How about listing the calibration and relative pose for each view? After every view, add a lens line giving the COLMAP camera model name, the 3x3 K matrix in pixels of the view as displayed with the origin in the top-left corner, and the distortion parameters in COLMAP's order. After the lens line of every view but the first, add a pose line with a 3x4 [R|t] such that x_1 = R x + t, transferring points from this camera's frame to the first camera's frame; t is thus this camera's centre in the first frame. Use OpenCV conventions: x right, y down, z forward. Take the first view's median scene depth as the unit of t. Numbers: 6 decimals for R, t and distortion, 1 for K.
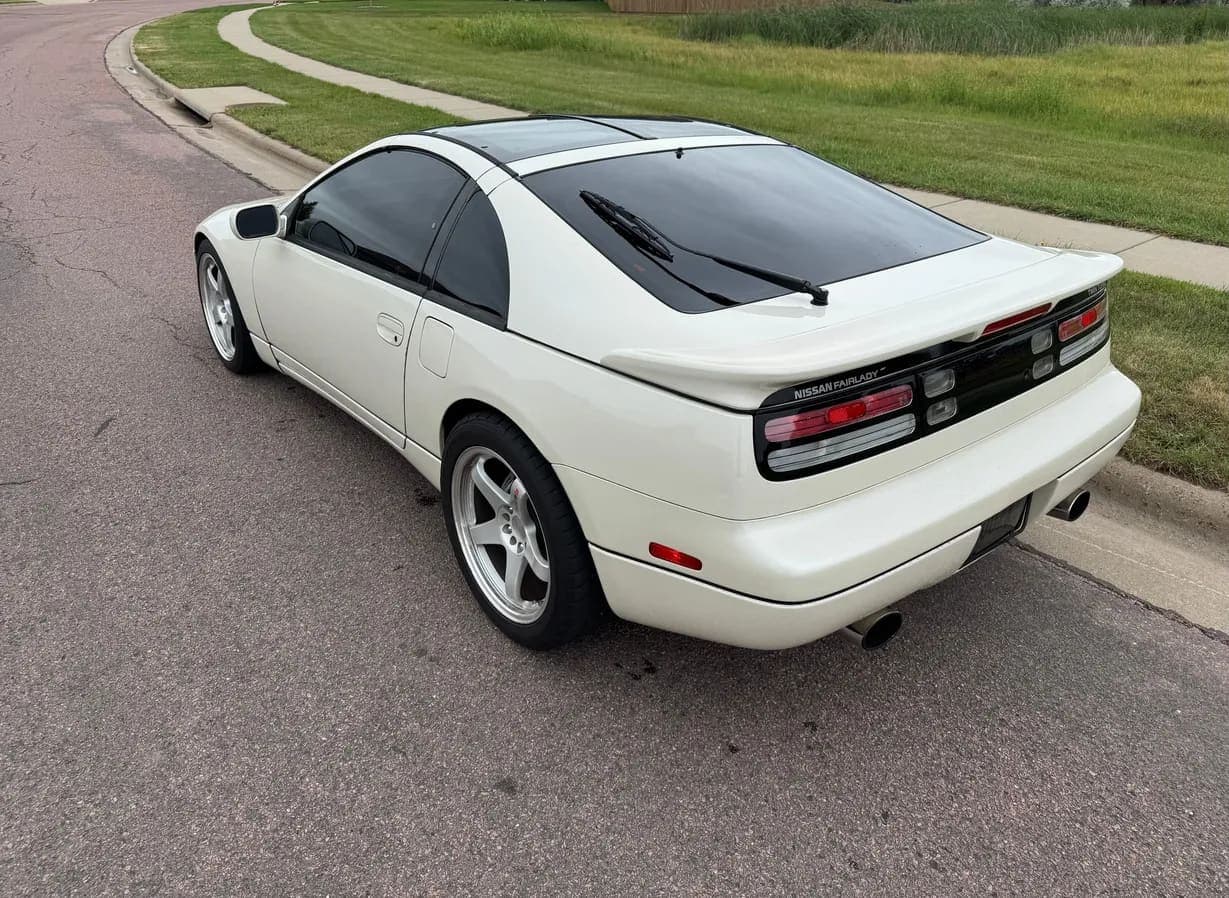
lens RADIAL K [[889.2, 0, 618.9], [0, 889.2, 433.9], [0, 0, 1]] dist [0.001555, -0.008627]
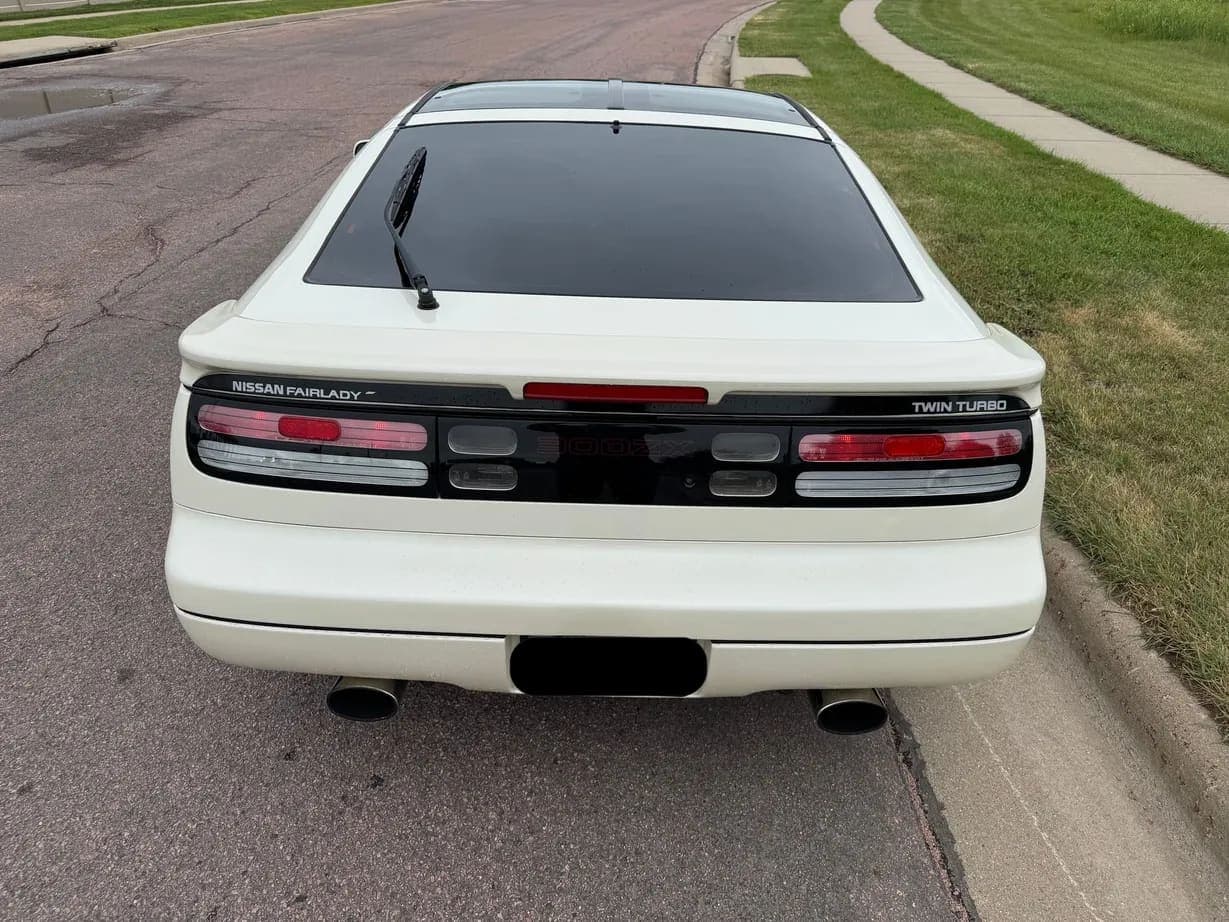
lens RADIAL K [[886.3, 0, 614.5], [0, 886.3, 461.0], [0, 0, 1]] dist [-0.001836, -0.004258]
pose [[0.772837, 0.314596, -0.551137, 0.842415], [-0.290185, 0.947549, 0.133958, -0.168892], [0.564372, 0.056404, 0.823592, 0.426296]]
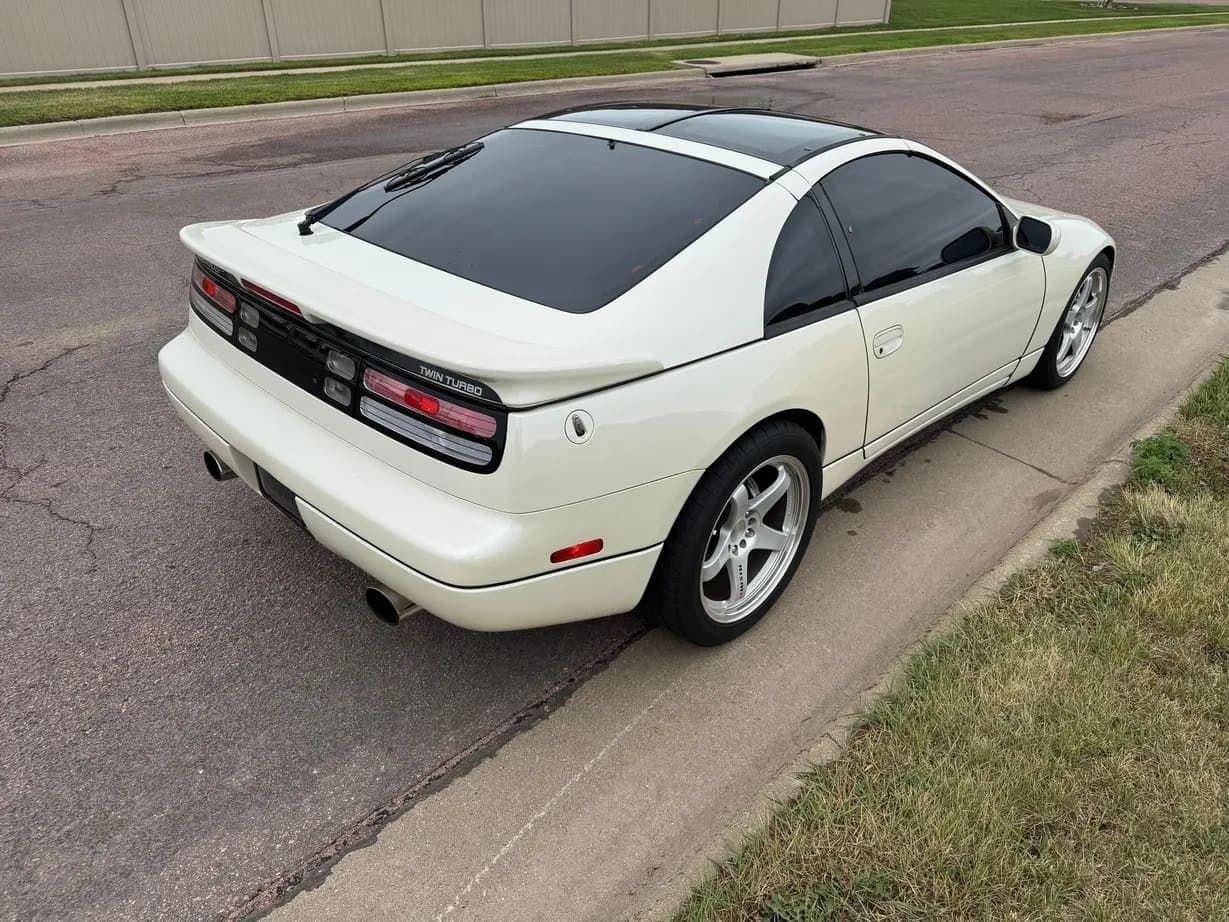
lens RADIAL K [[880.6, 0, 614.5], [0, 880.6, 461.0], [0, 0, 1]] dist [0.006005, -0.000617]
pose [[0.096014, 0.468764, -0.878090, 1.474414], [-0.440317, 0.811161, 0.384888, -0.545411], [0.892694, 0.349683, 0.284287, 1.124494]]
